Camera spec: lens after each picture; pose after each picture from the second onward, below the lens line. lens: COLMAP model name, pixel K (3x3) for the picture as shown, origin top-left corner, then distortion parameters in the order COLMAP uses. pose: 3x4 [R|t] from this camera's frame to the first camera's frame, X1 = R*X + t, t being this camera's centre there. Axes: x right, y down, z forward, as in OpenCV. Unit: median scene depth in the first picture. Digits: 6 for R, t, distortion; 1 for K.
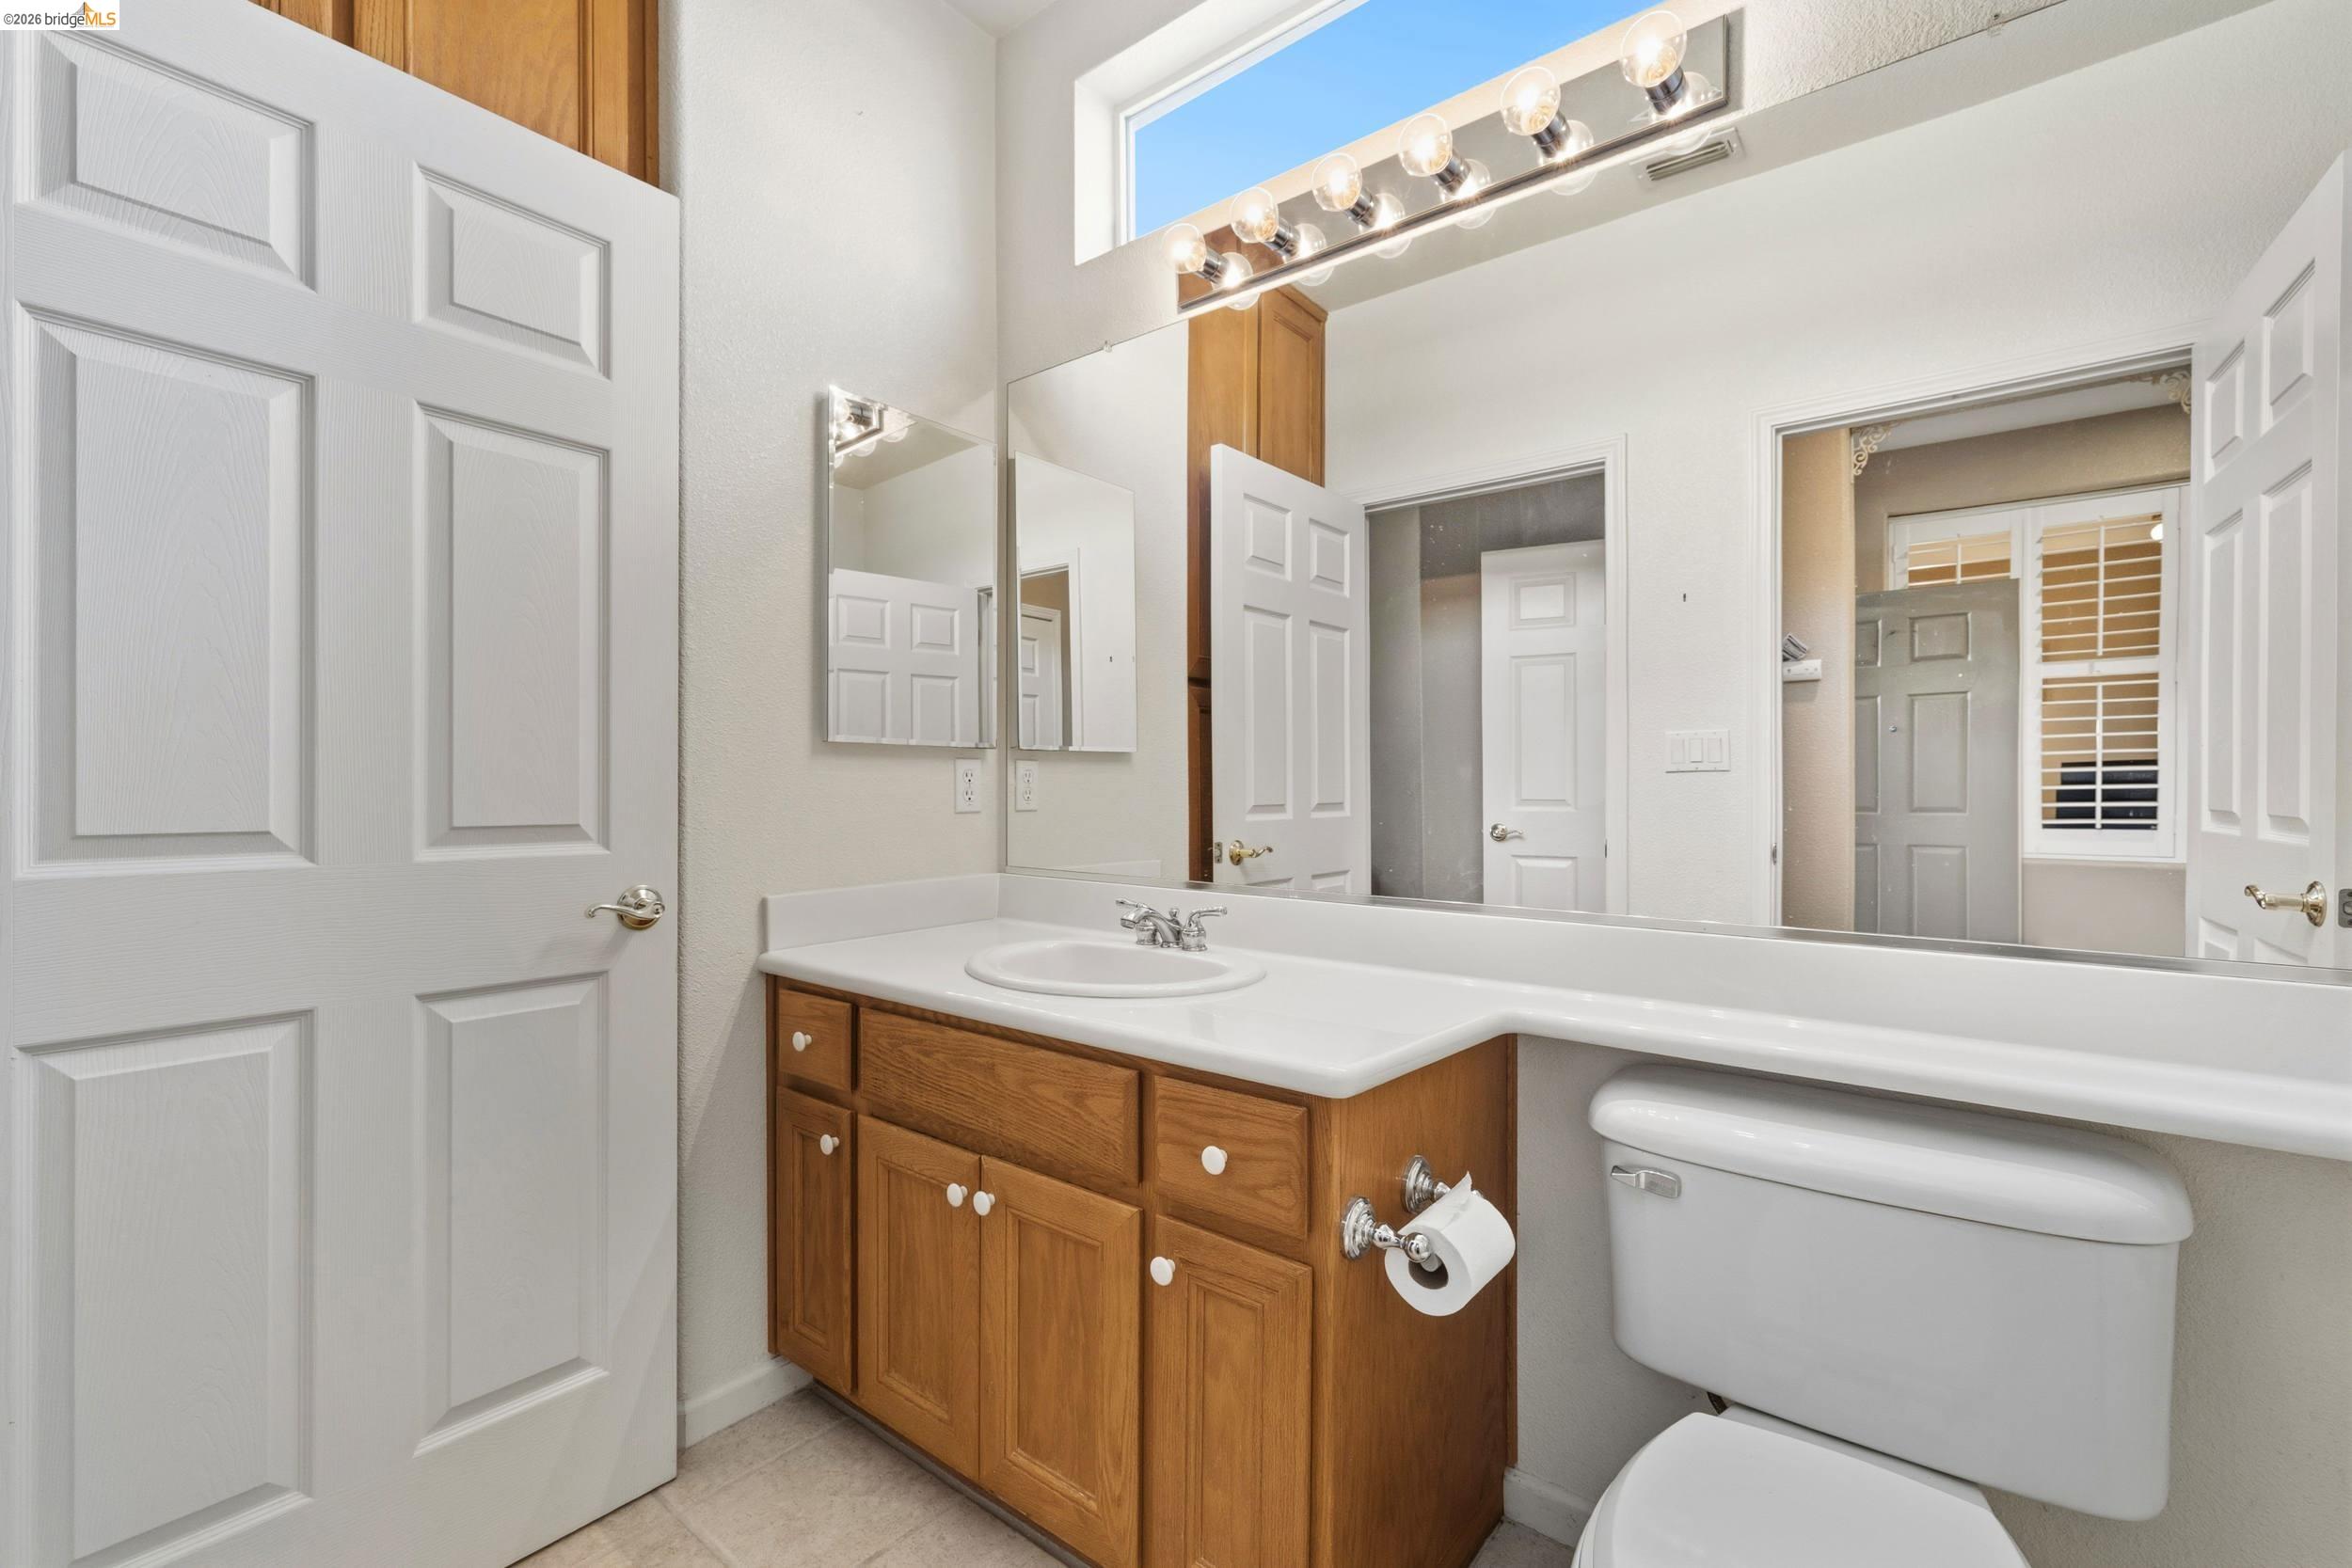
lens RADIAL K [[1037.4, 0, 1177.9], [0, 1037.4, 806.4], [0, 0, 1]] dist [-0.001168, -0.000327]
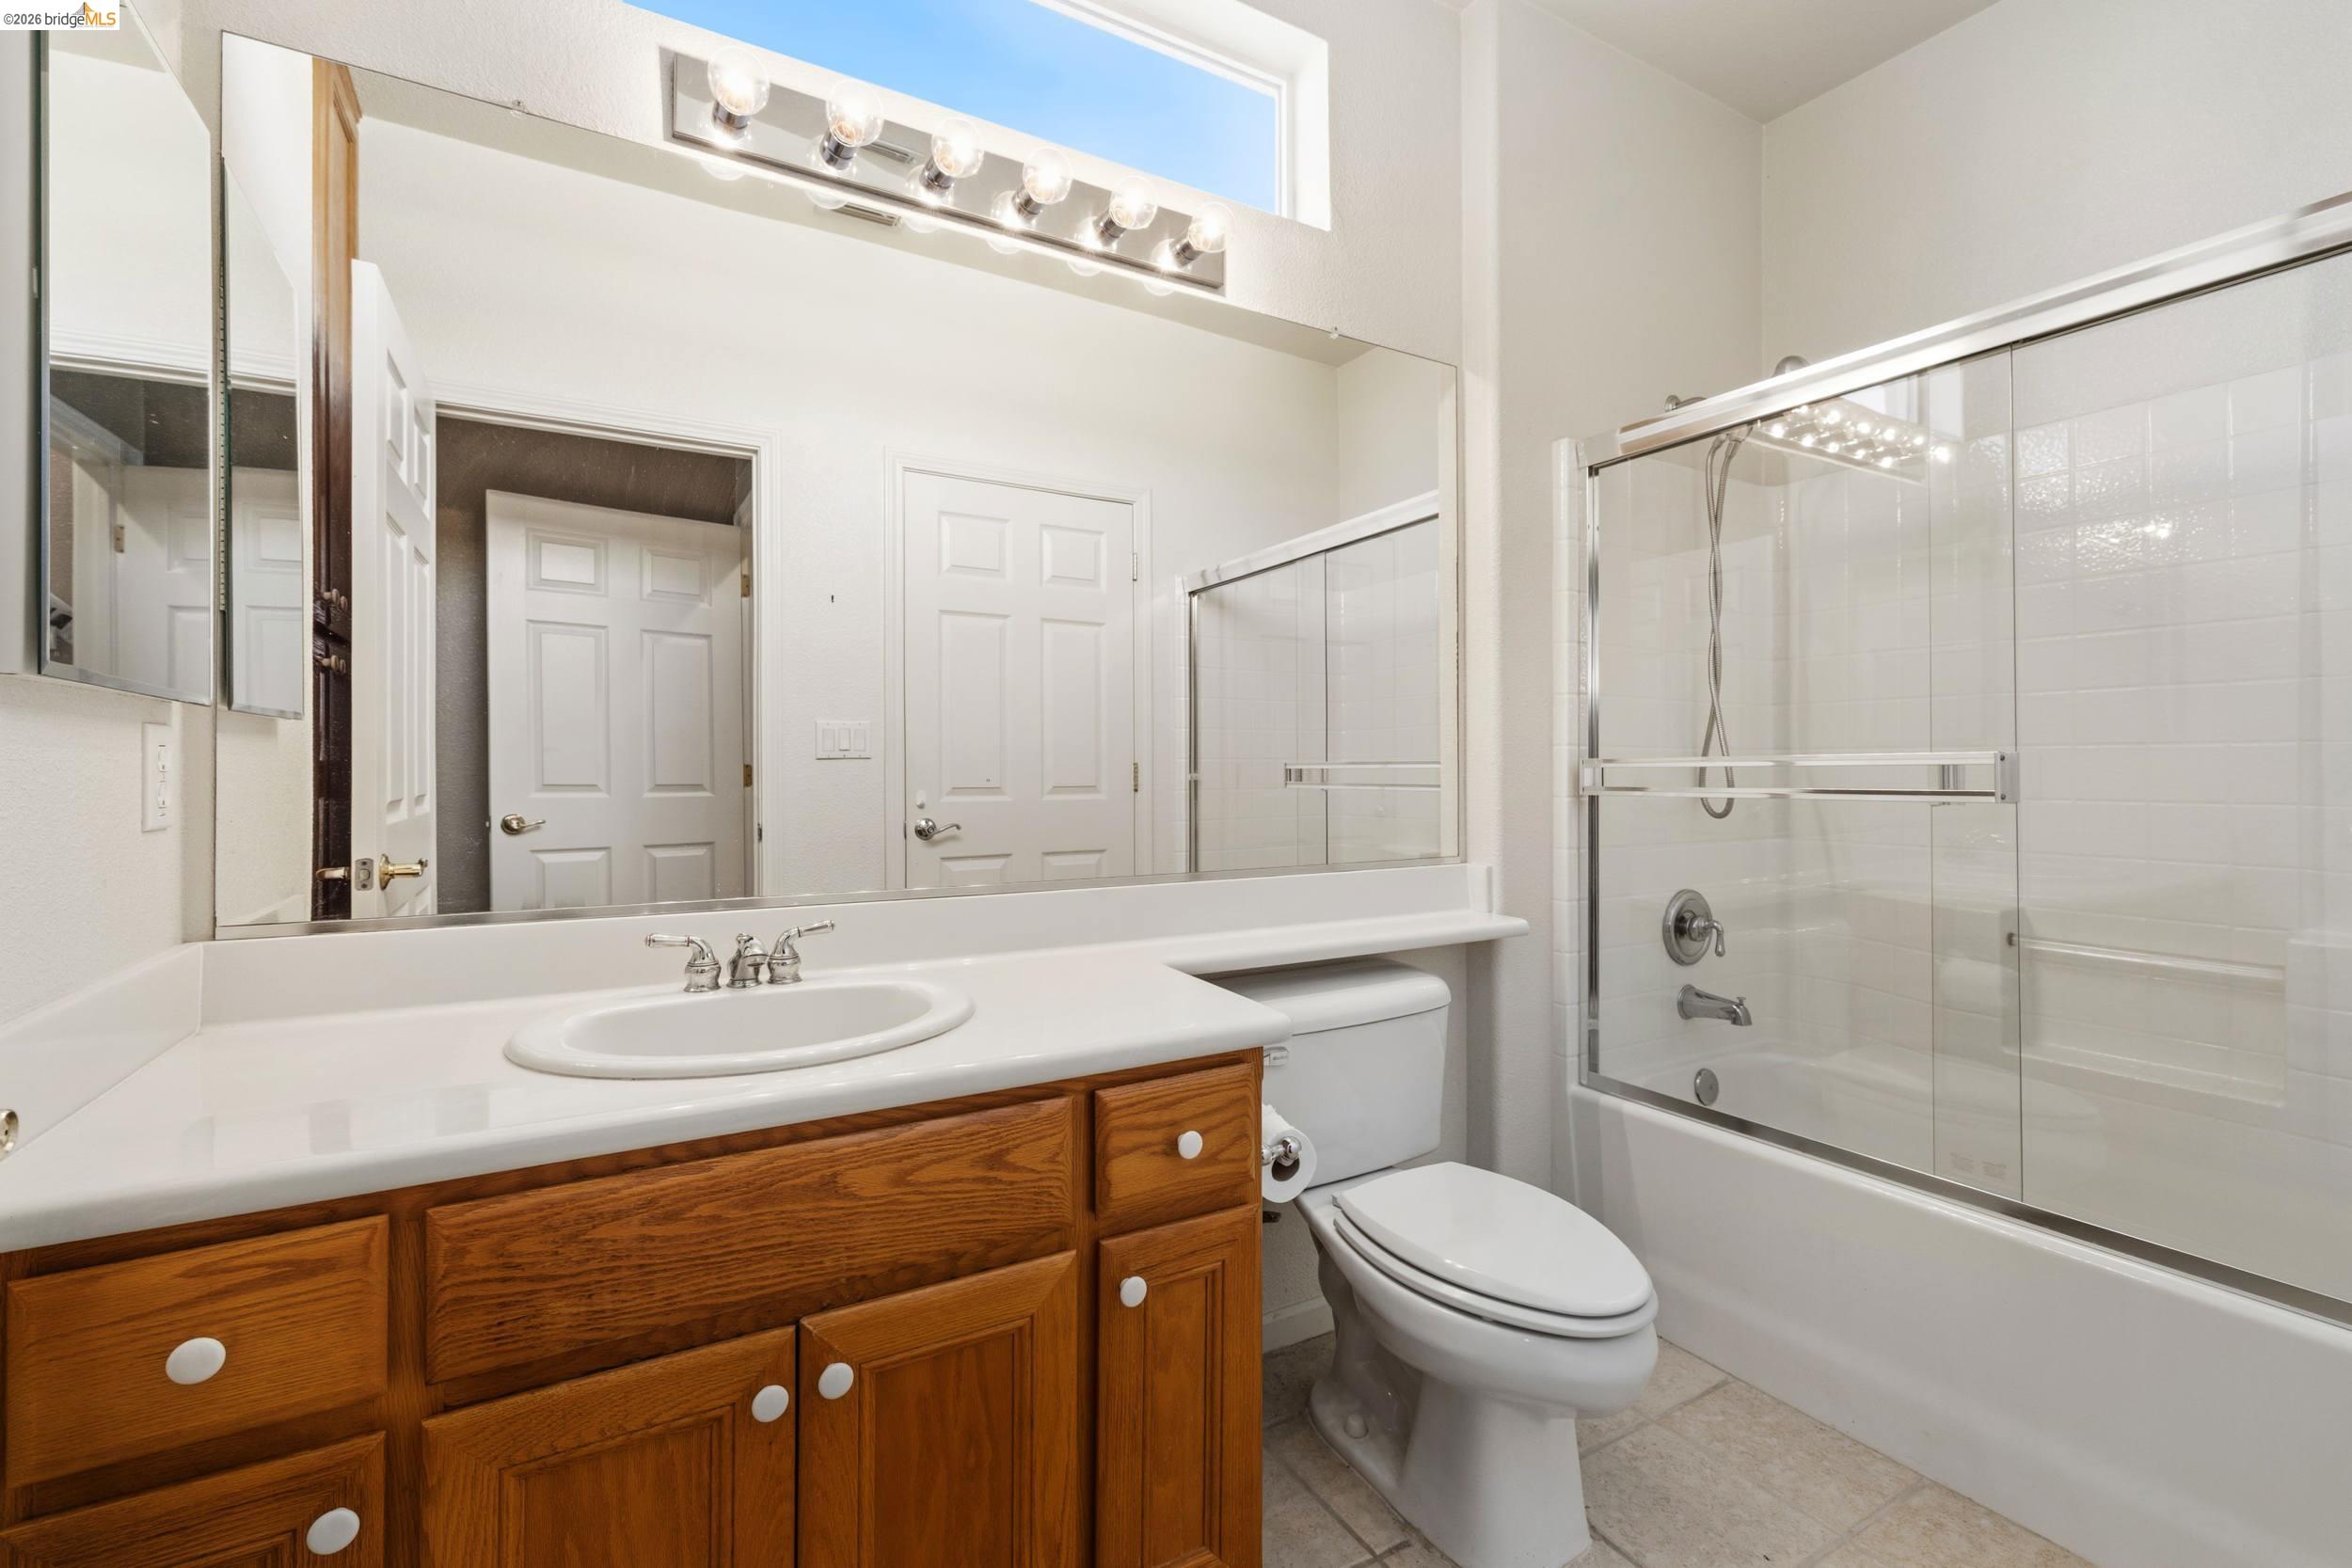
lens RADIAL K [[1023.5, 0, 1158.2], [0, 1023.5, 760.1], [0, 0, 1]] dist [0.019208, -0.000423]
pose [[0.359937, 0.007096, 0.932950, -0.626197], [0.015072, 0.999796, -0.013420, -0.018364], [-0.932855, 0.018892, 0.359757, 0.443117]]
